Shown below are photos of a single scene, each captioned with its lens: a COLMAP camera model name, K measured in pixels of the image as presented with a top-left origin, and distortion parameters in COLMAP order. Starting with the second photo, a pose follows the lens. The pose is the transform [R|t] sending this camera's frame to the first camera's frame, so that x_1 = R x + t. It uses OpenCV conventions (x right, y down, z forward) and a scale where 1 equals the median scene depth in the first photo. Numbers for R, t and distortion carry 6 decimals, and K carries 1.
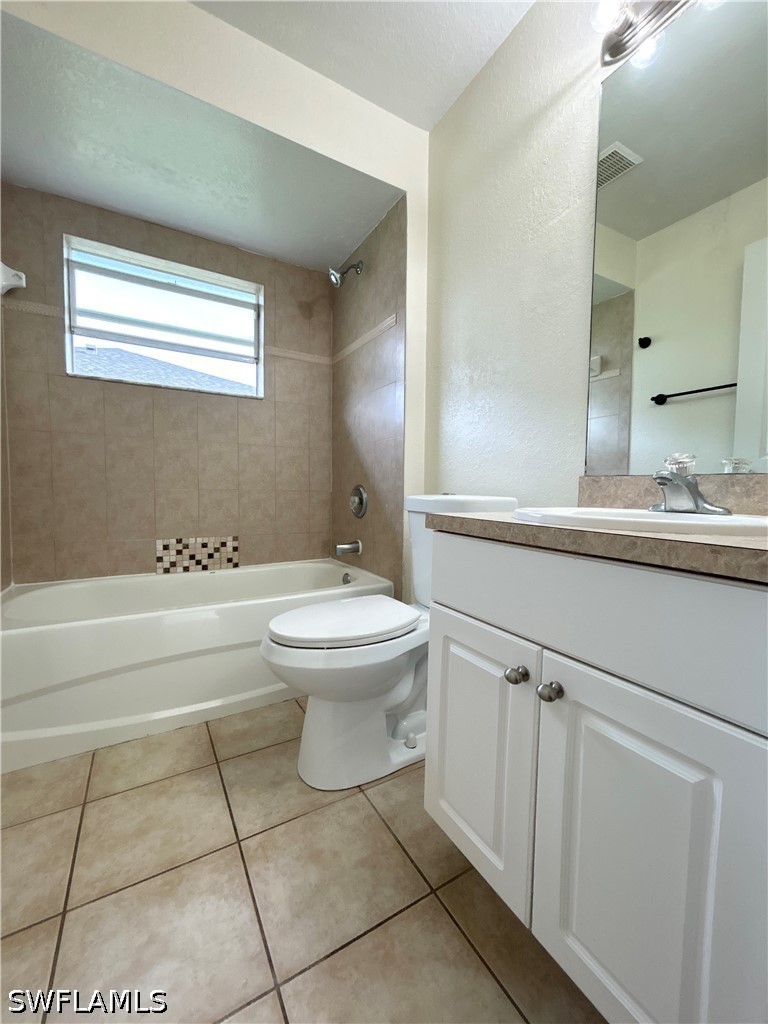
lens RADIAL K [[413.1, 0, 383.2], [0, 413.1, 513.2], [0, 0, 1]] dist [-0.003459, 0.002958]
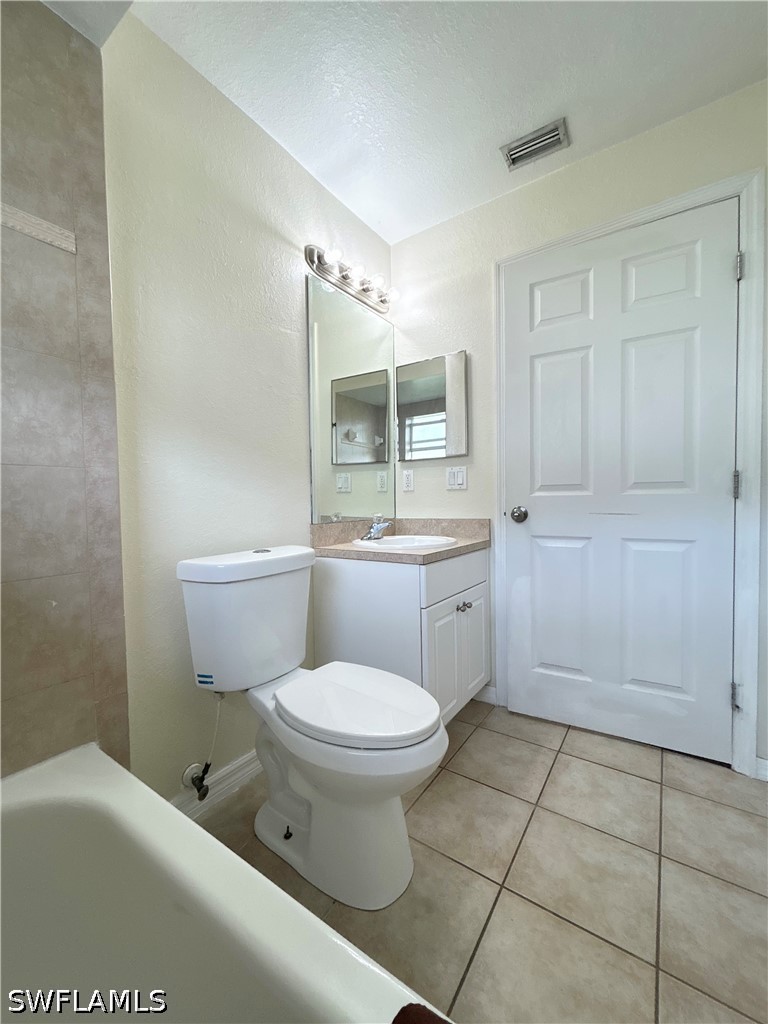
lens RADIAL K [[419.2, 0, 391.1], [0, 419.2, 512.4], [0, 0, 1]] dist [-0.001740, -0.000337]
pose [[-0.449784, -0.033164, 0.892522, -1.127070], [0.065710, 0.995373, 0.070100, -0.249233], [-0.890717, 0.090177, -0.445523, 1.613314]]
